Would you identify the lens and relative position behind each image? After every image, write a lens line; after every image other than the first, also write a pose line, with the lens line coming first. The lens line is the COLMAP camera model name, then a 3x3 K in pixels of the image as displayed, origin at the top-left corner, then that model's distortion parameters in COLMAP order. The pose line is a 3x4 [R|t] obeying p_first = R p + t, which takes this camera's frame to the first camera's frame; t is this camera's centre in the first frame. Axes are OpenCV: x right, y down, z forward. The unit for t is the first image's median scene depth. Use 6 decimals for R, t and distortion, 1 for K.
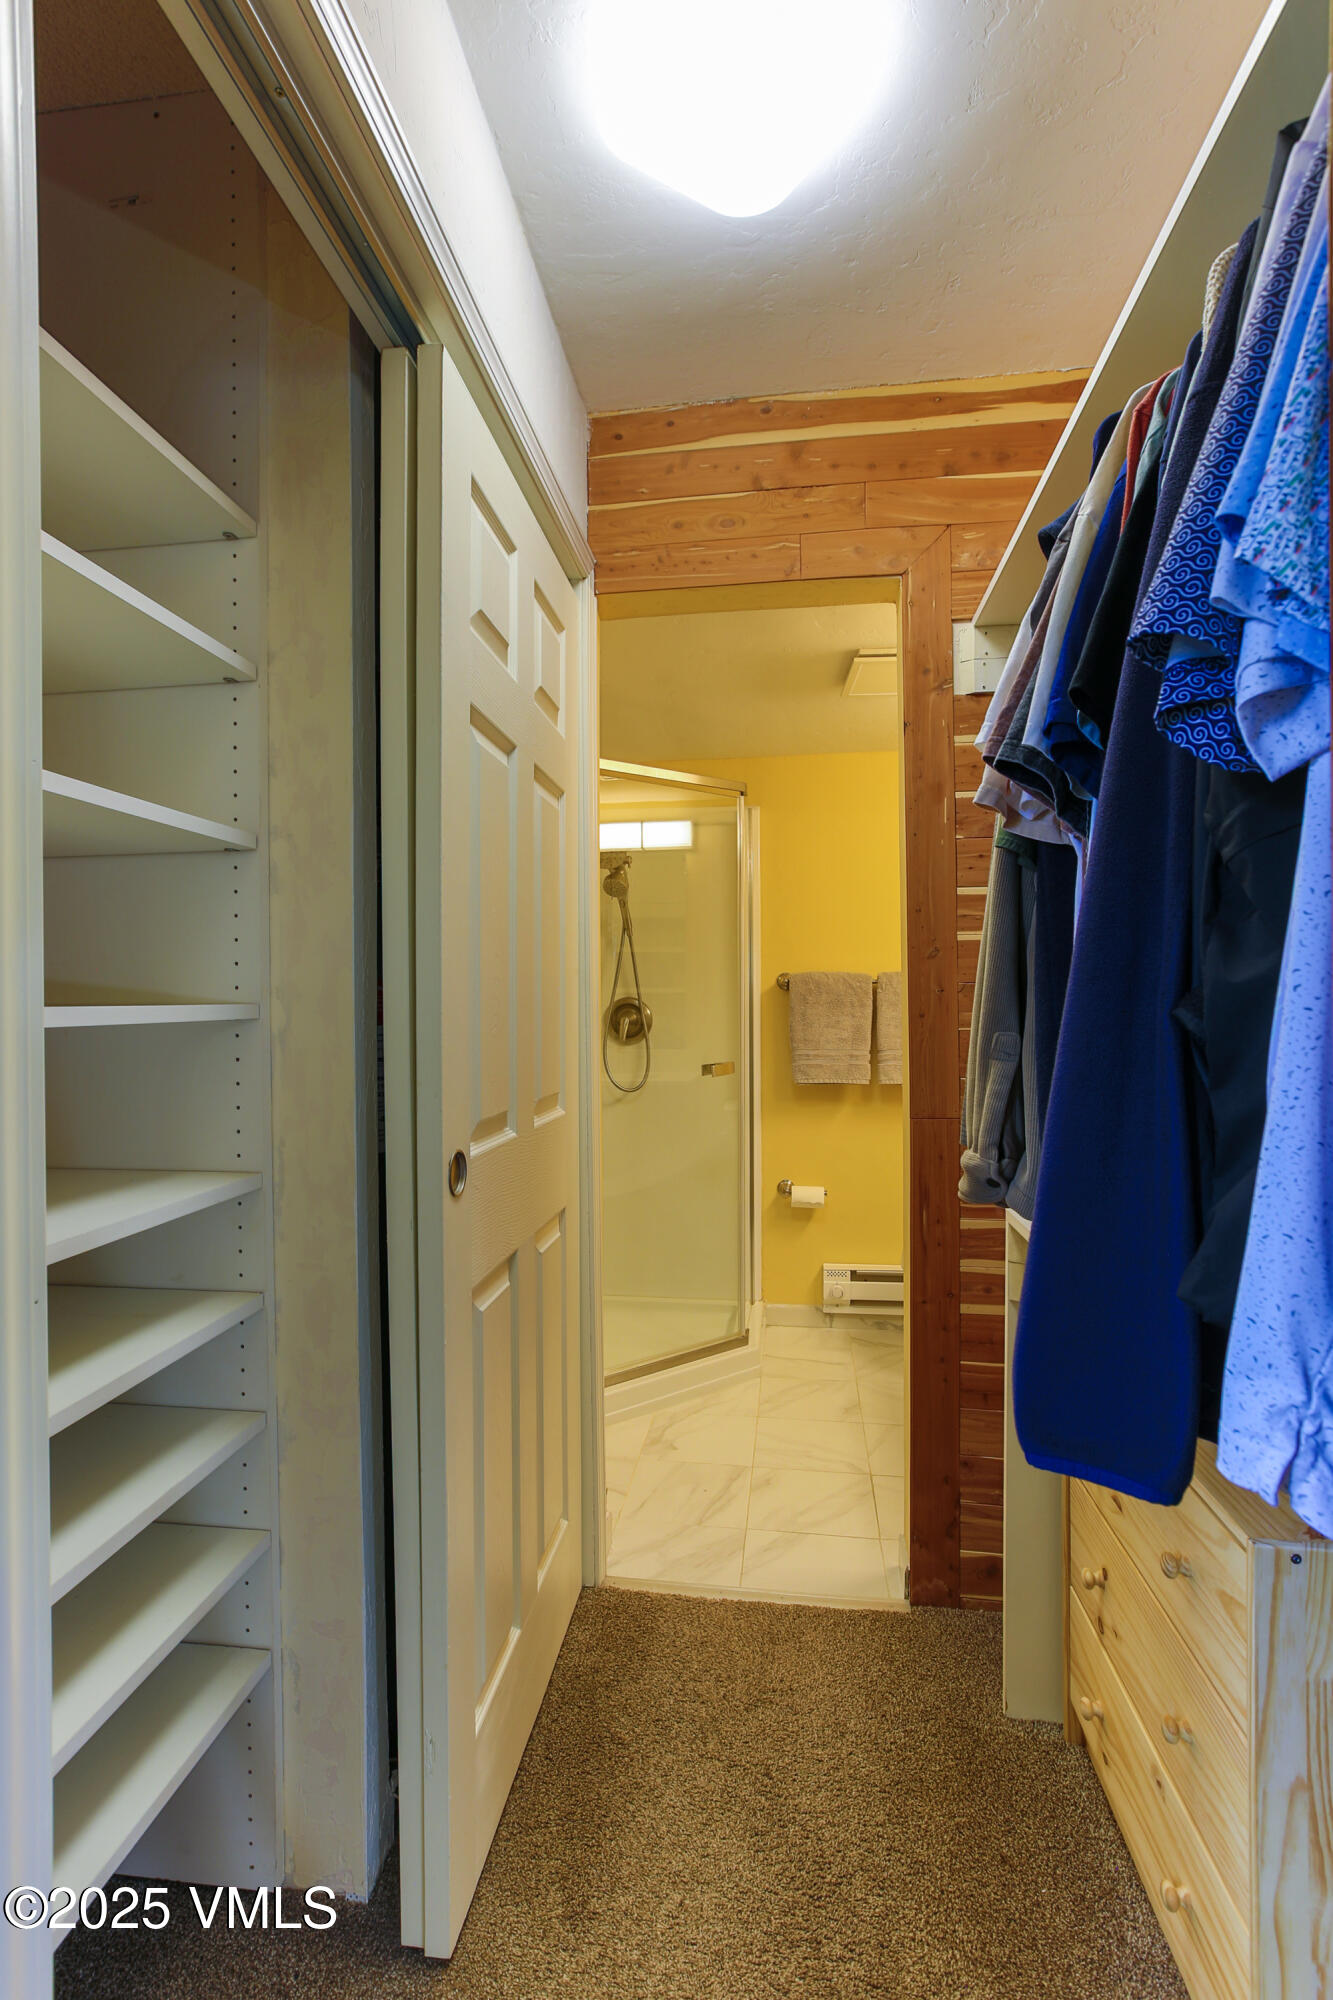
lens RADIAL K [[946.4, 0, 668.4], [0, 946.4, 1010.8], [0, 0, 1]] dist [-0.032926, 0.018168]
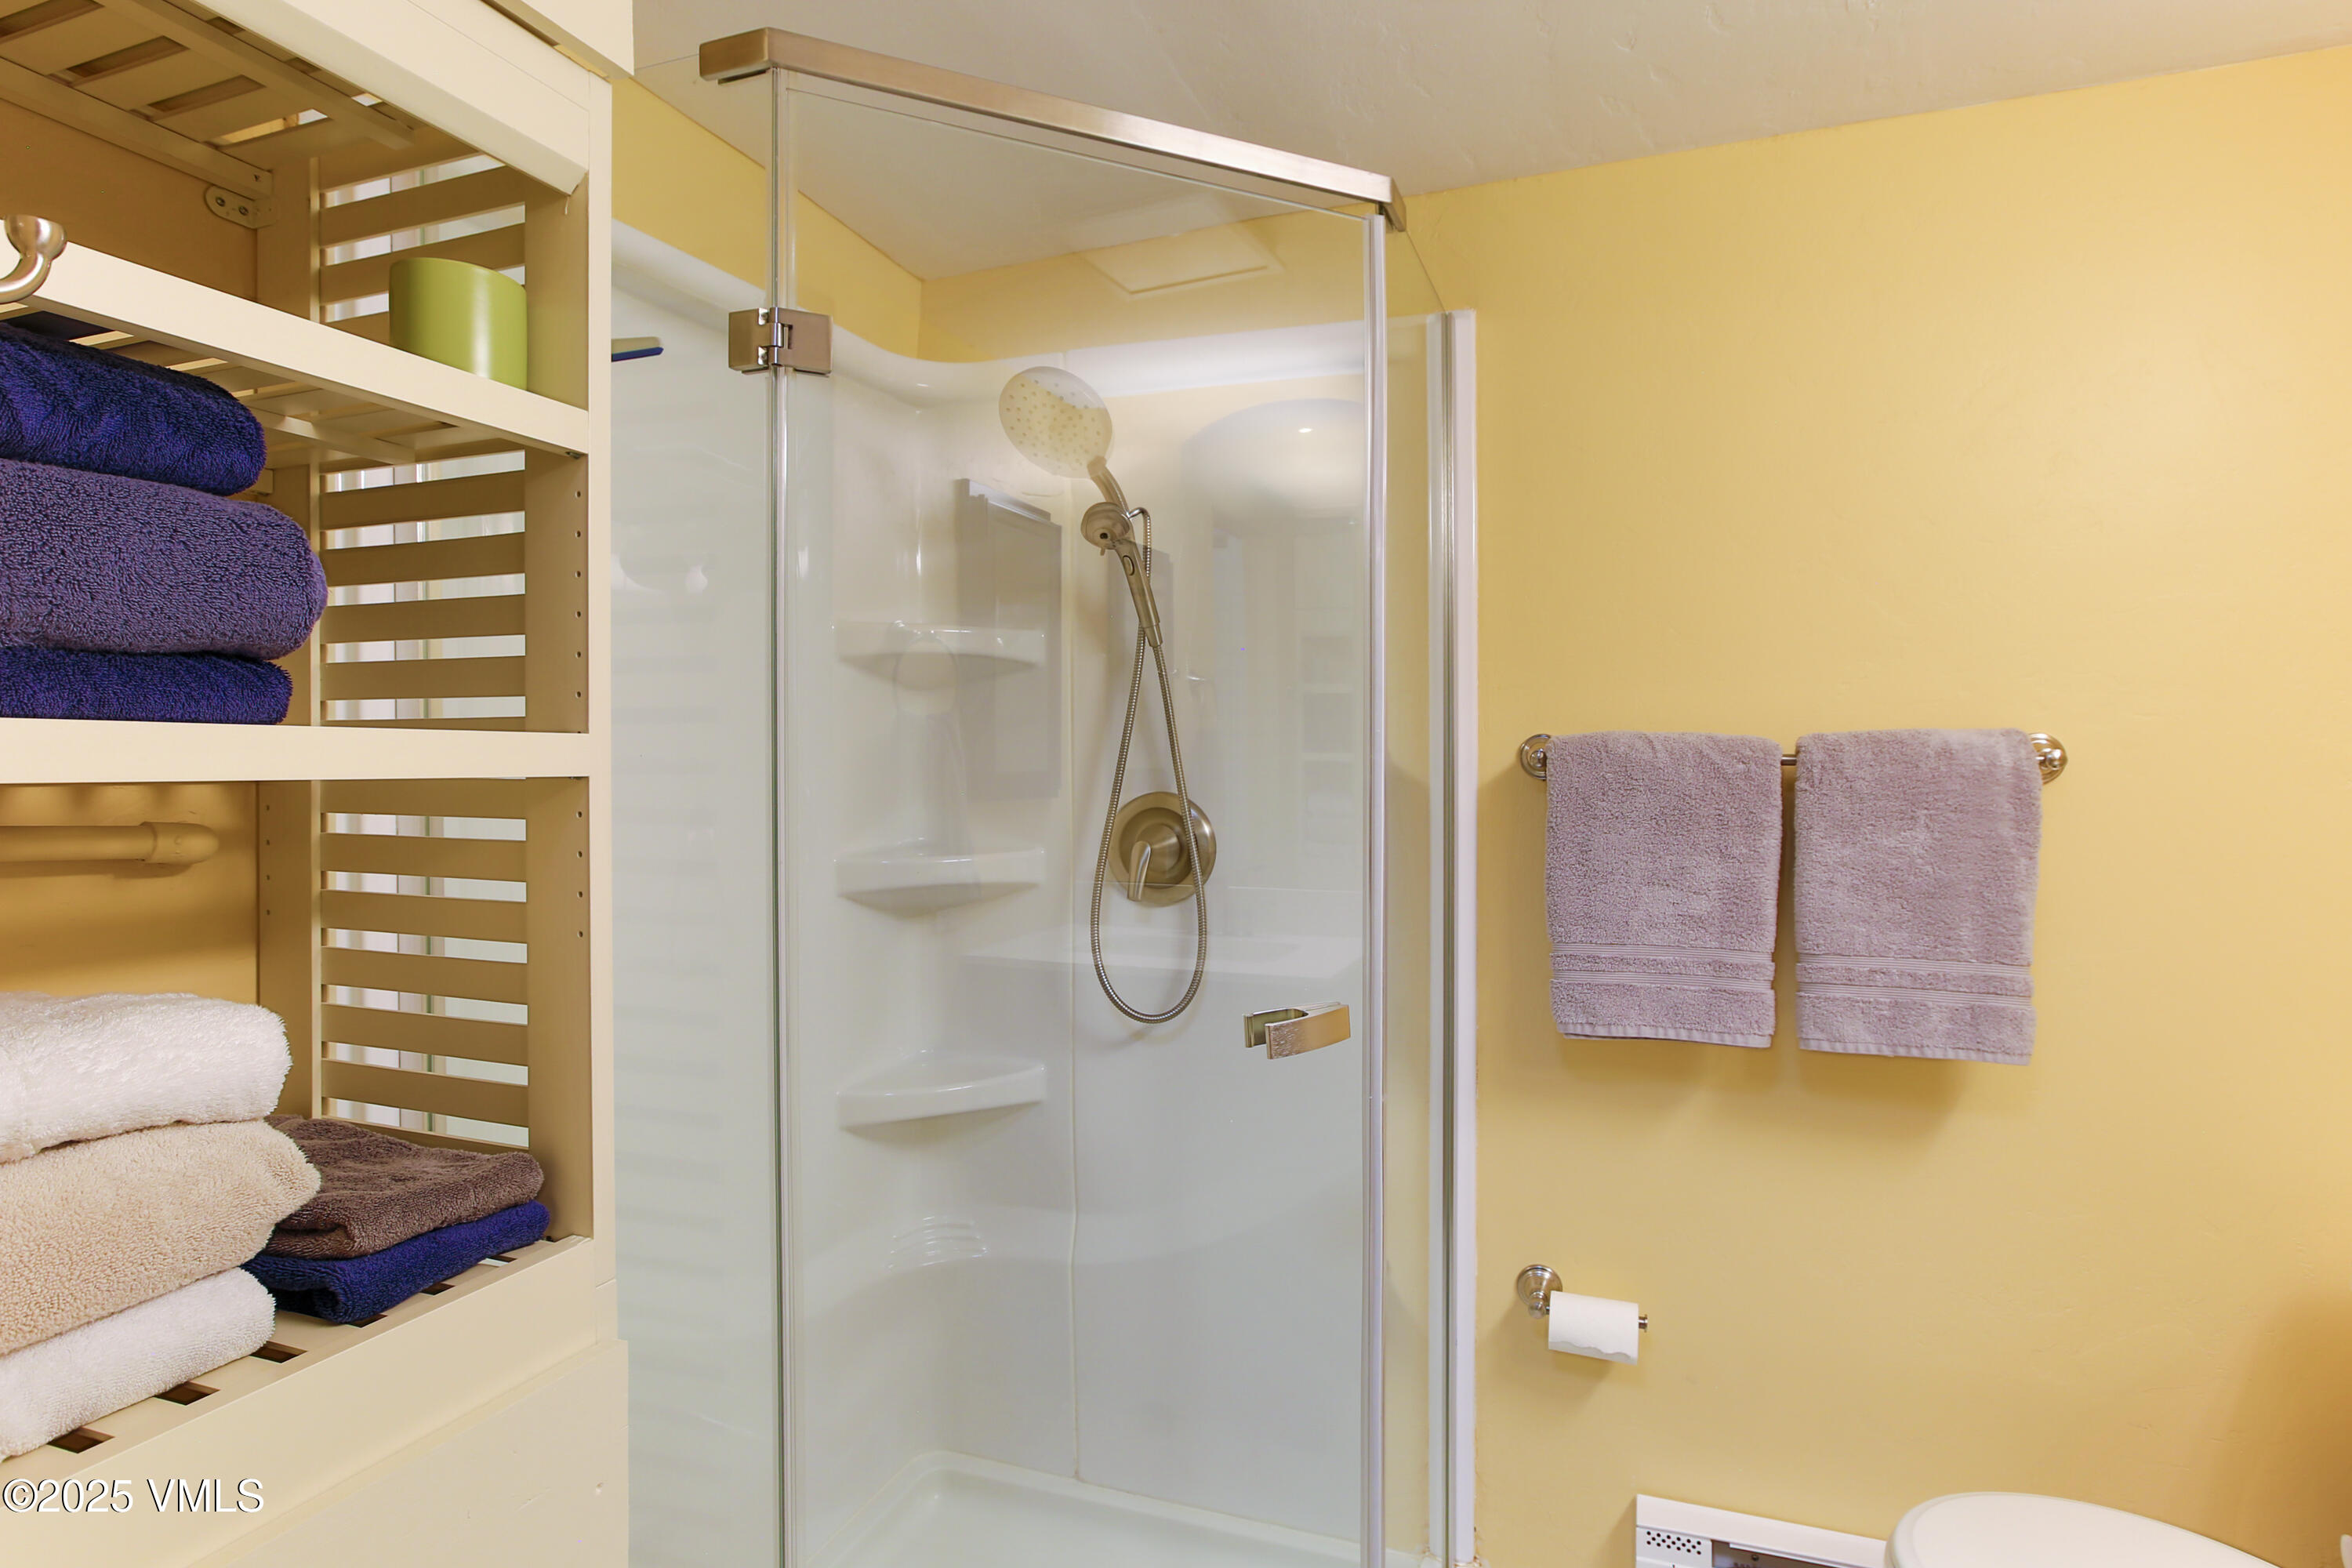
lens RADIAL K [[1192.3, 0, 1240.3], [0, 1192.3, 749.7], [0, 0, 1]] dist [-0.037302, 0.034142]
pose [[0.977886, 0.003046, -0.209116, 0.191893], [-0.003197, 0.999995, -0.000383, -0.060071], [0.209114, 0.001043, 0.977891, 0.911386]]
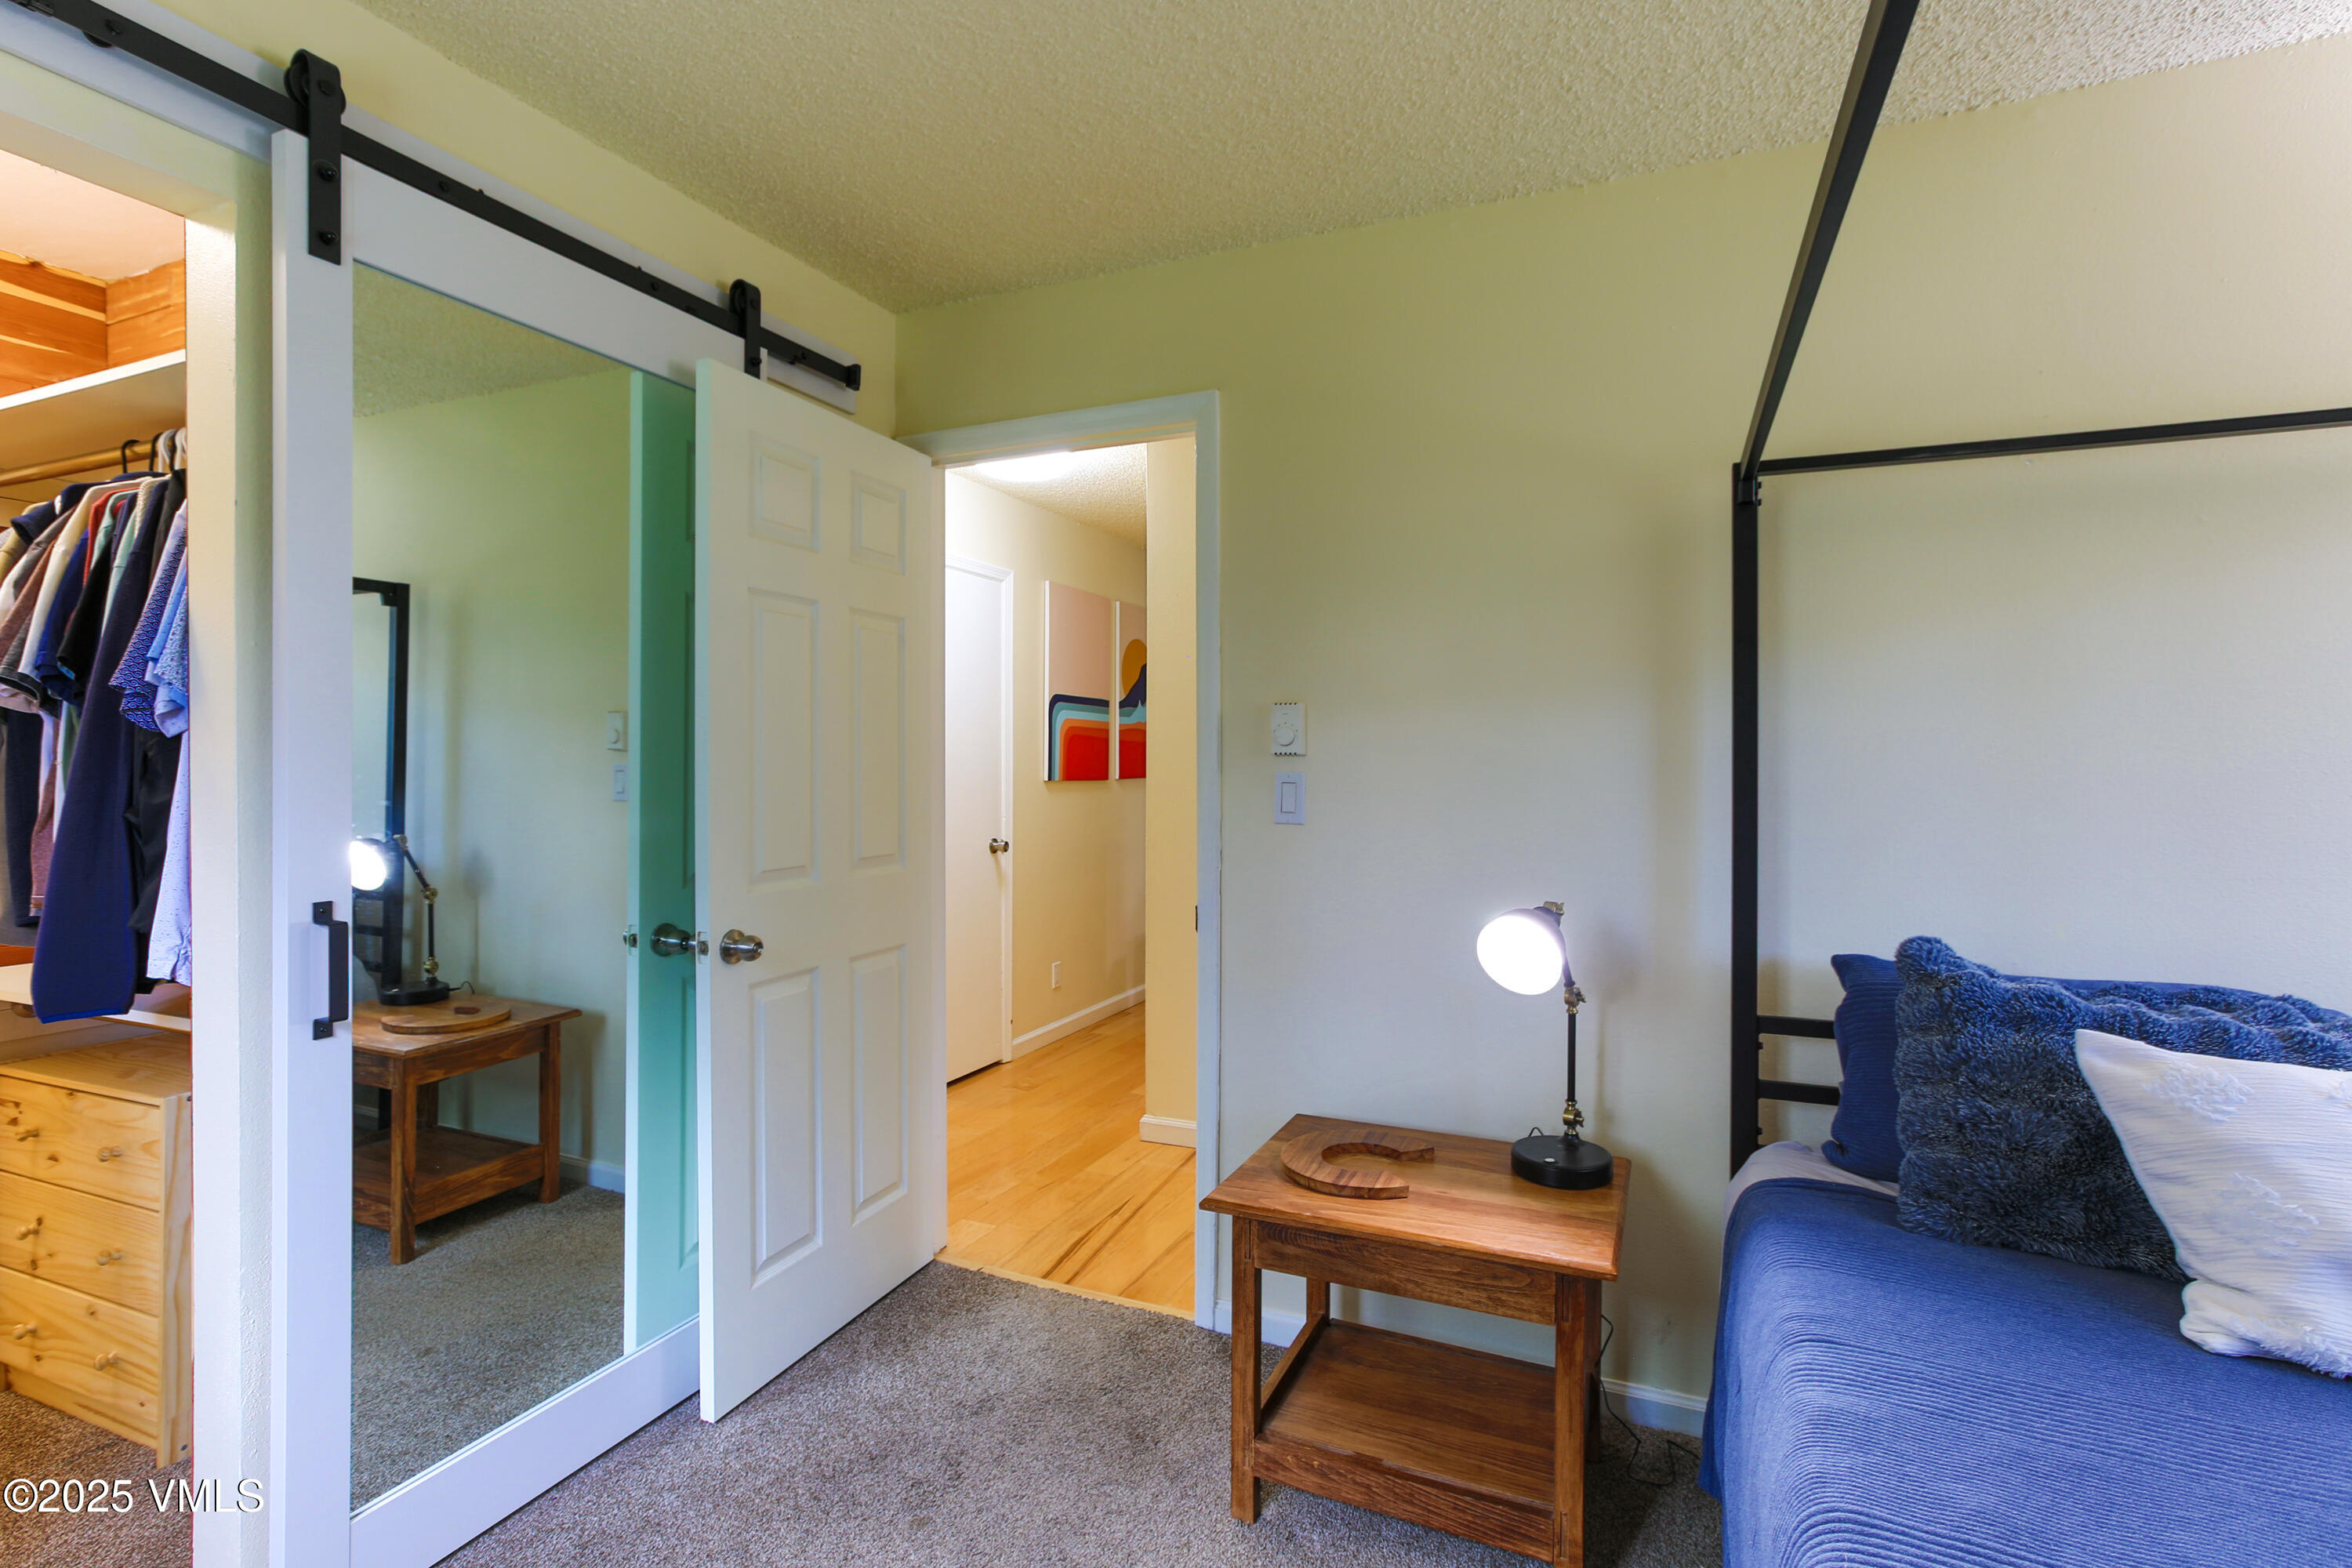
lens RADIAL K [[1113.0, 0, 1171.4], [0, 1113.0, 770.6], [0, 0, 1]] dist [-0.032926, 0.018168]
pose [[0.271518, 0.002479, 0.962430, -0.453536], [0.004578, 0.999982, -0.003868, -0.027650], [-0.962423, 0.005457, 0.271502, -0.741441]]
